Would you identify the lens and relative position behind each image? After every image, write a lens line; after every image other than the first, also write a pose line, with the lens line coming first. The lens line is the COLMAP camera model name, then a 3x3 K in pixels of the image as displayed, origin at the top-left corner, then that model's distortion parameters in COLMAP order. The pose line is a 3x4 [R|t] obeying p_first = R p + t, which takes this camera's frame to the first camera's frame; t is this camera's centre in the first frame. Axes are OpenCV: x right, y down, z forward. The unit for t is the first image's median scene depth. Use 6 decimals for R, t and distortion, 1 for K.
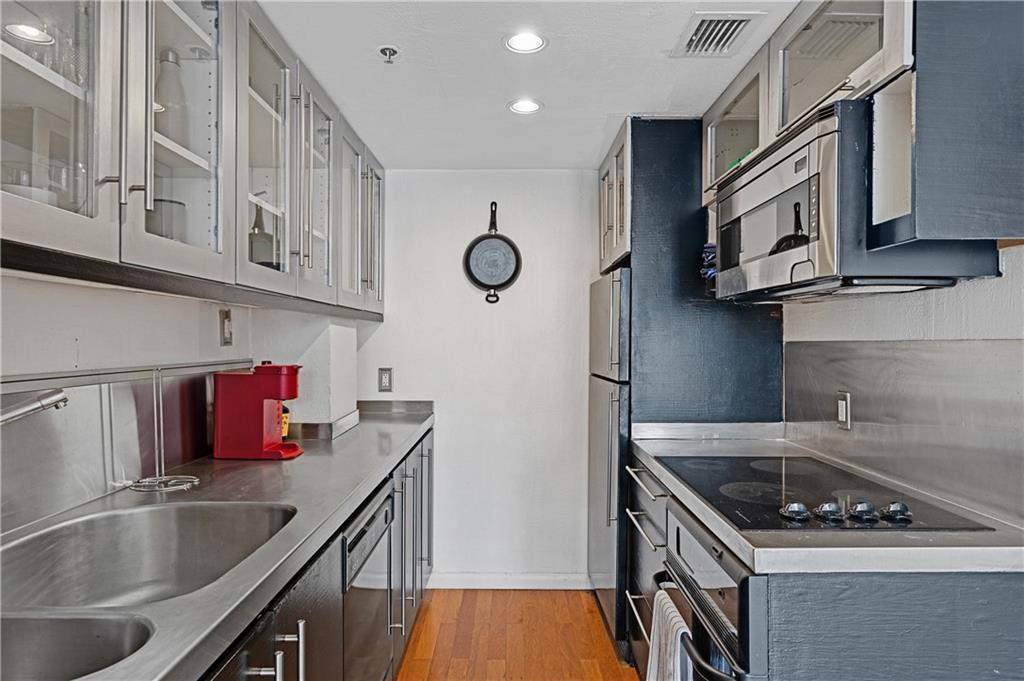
lens RADIAL K [[608.3, 0, 510.4], [0, 608.3, 342.7], [0, 0, 1]] dist [-0.004253, 0.000135]
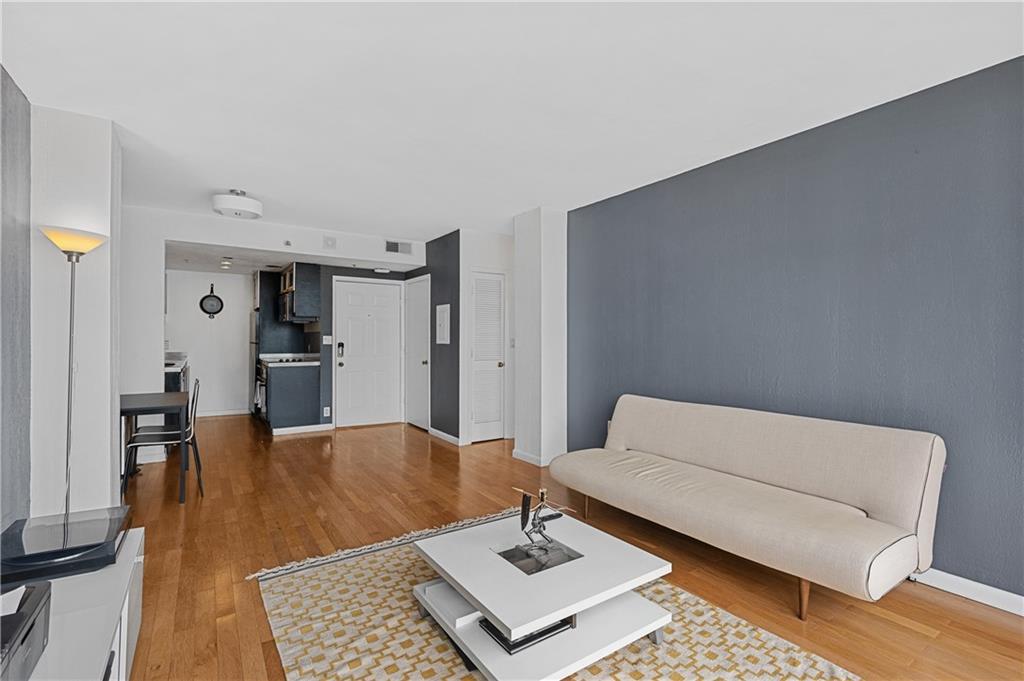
lens RADIAL K [[484.2, 0, 521.6], [0, 484.2, 342.8], [0, 0, 1]] dist [0.002123, 0.000118]
pose [[0.831484, -0.002330, 0.555544, -0.111588], [-0.005099, 0.999917, 0.011826, 0.022154], [-0.555526, -0.012666, 0.831403, -2.324778]]
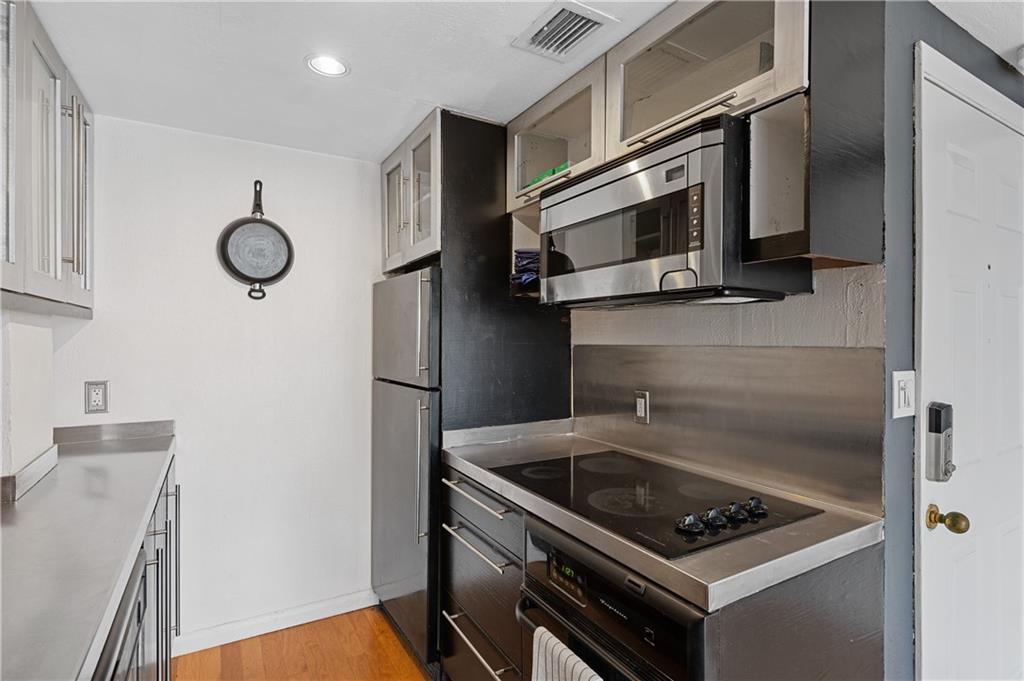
lens RADIAL K [[518.5, 0, 520.5], [0, 518.5, 342.5], [0, 0, 1]] dist [0.004331, -0.002070]
pose [[0.856975, -0.004008, 0.515343, -0.114888], [0.000786, 0.999979, 0.006470, -0.012035], [-0.515358, -0.005140, 0.856959, 0.243252]]
